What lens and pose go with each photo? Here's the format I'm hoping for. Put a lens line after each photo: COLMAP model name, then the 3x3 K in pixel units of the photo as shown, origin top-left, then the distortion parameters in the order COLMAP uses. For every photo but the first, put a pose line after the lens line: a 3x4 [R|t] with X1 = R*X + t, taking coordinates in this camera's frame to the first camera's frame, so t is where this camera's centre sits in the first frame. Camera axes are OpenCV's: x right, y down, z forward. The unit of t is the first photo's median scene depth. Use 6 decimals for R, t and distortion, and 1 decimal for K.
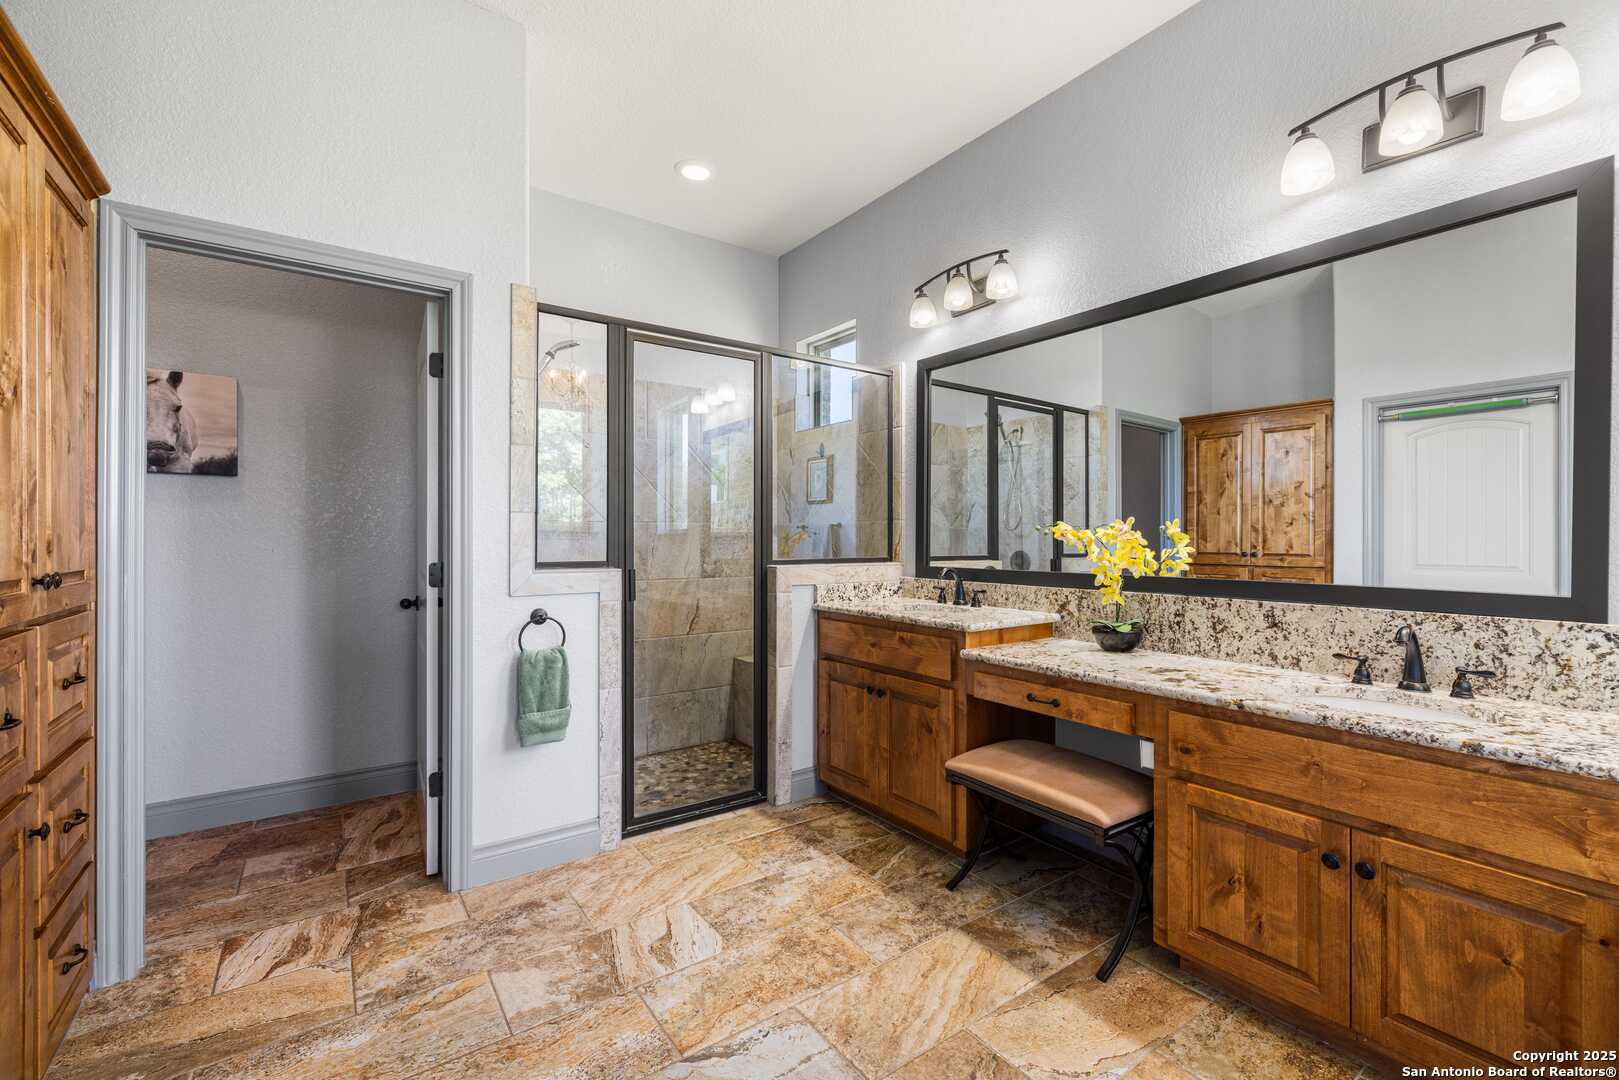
lens RADIAL K [[676.3, 0, 814.3], [0, 676.3, 539.7], [0, 0, 1]] dist [0.004858, 0.000046]
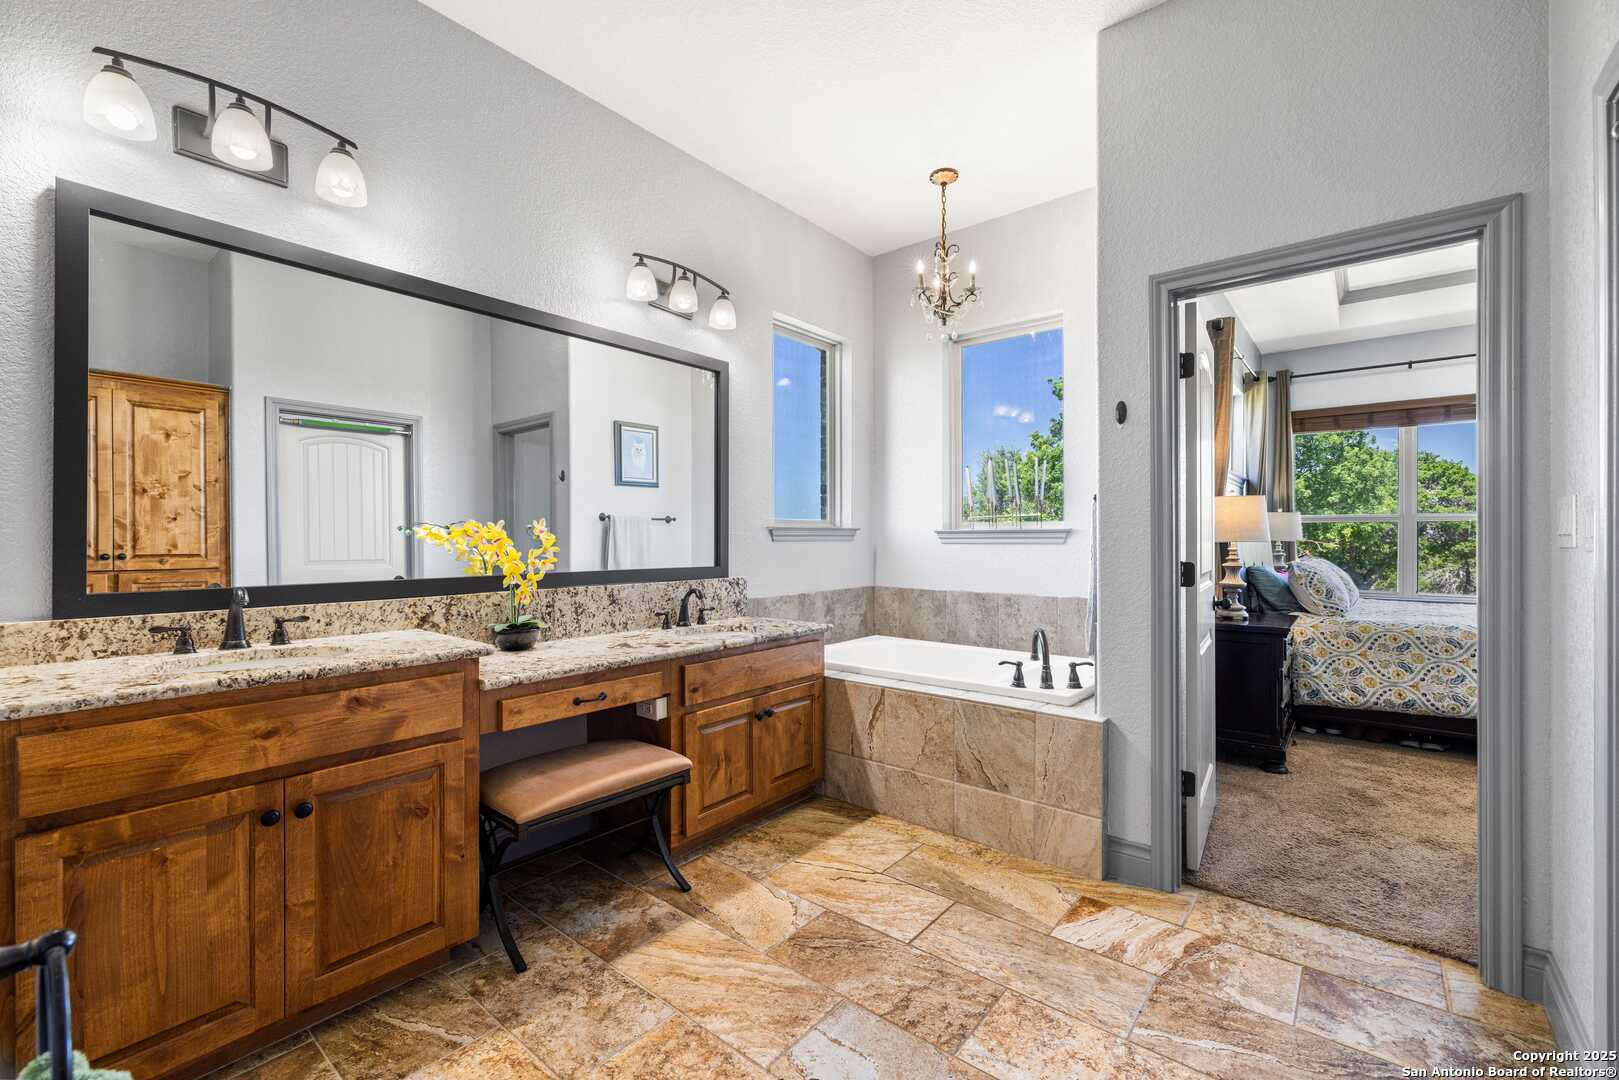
lens RADIAL K [[676.3, 0, 813.4], [0, 676.3, 540.1], [0, 0, 1]] dist [0.004858, 0.000046]
pose [[-0.251425, -0.006069, 0.967858, -0.672645], [-0.001195, 0.999982, 0.005961, -0.006208], [-0.967876, 0.000342, -0.251428, 0.866955]]
